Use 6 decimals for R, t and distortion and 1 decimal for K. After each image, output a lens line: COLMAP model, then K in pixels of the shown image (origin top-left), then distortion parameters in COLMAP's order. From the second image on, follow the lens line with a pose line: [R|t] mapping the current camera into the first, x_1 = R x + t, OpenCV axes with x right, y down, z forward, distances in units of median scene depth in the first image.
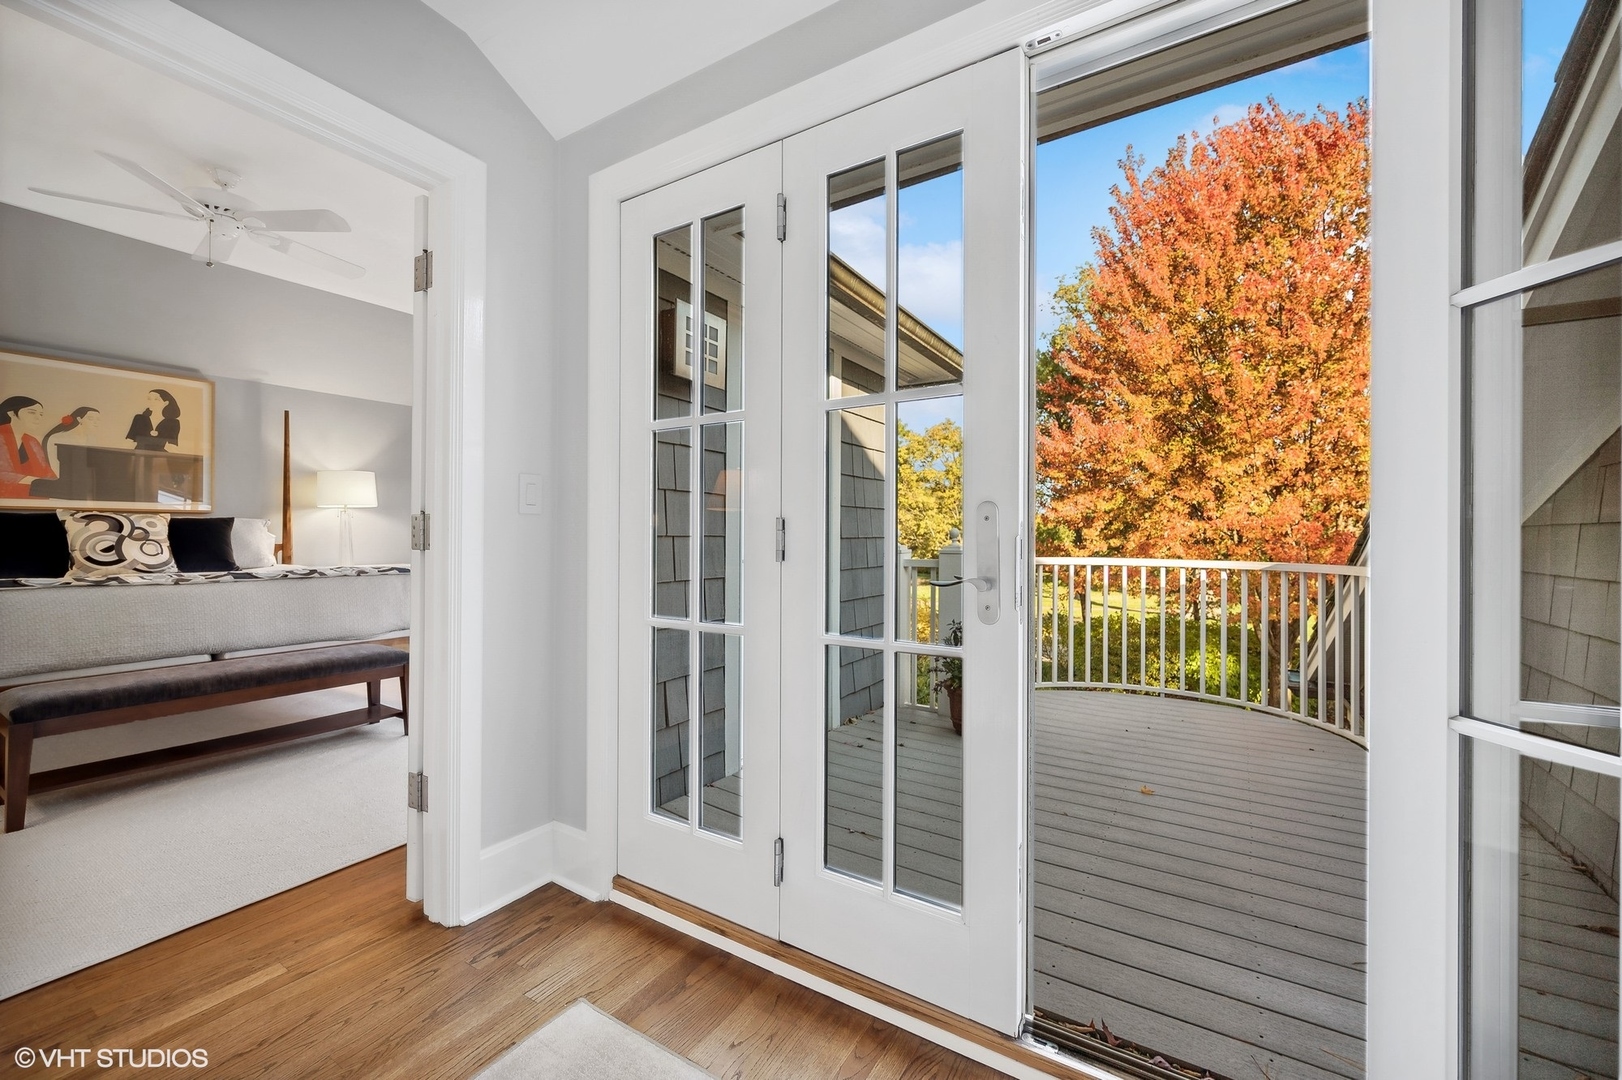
lens RADIAL K [[673.8, 0, 824.9], [0, 673.8, 536.2], [0, 0, 1]] dist [0.008605, 0.000336]
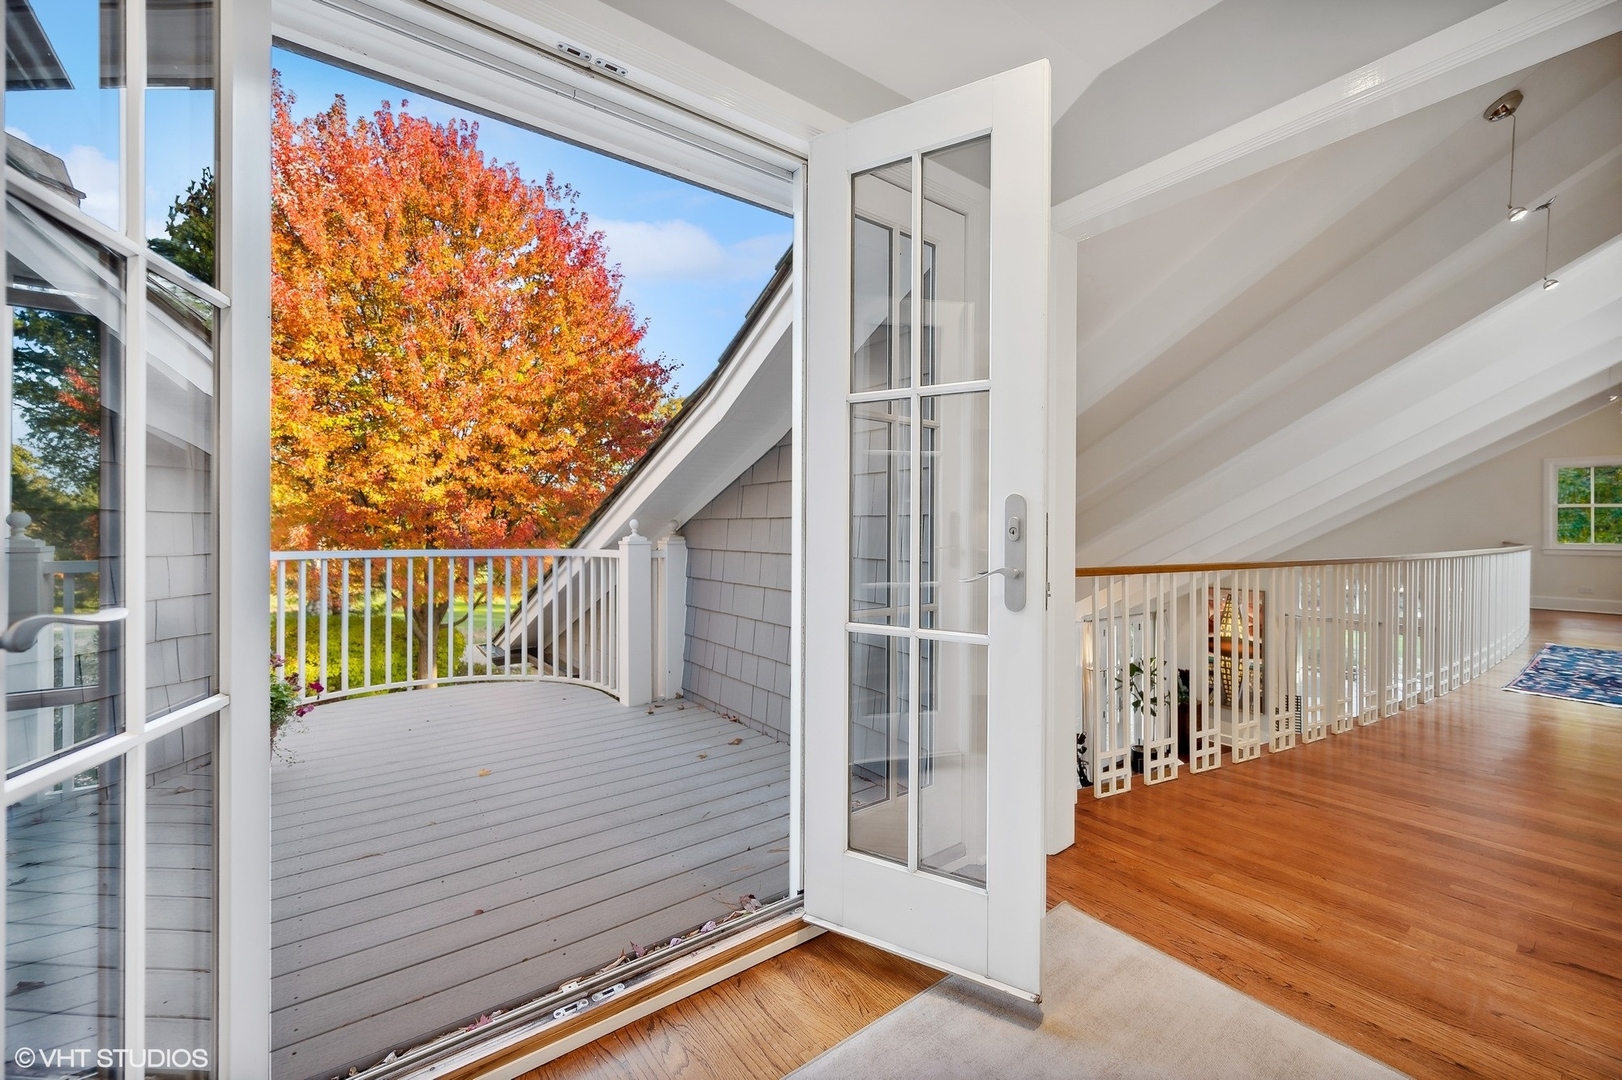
lens RADIAL K [[673.8, 0, 821.2], [0, 673.8, 532.5], [0, 0, 1]] dist [0.008605, 0.000336]
pose [[0.336941, -0.007553, 0.941496, -0.267377], [-0.002910, 0.999955, 0.009064, 0.000651], [-0.941521, -0.005794, 0.336904, 0.146369]]
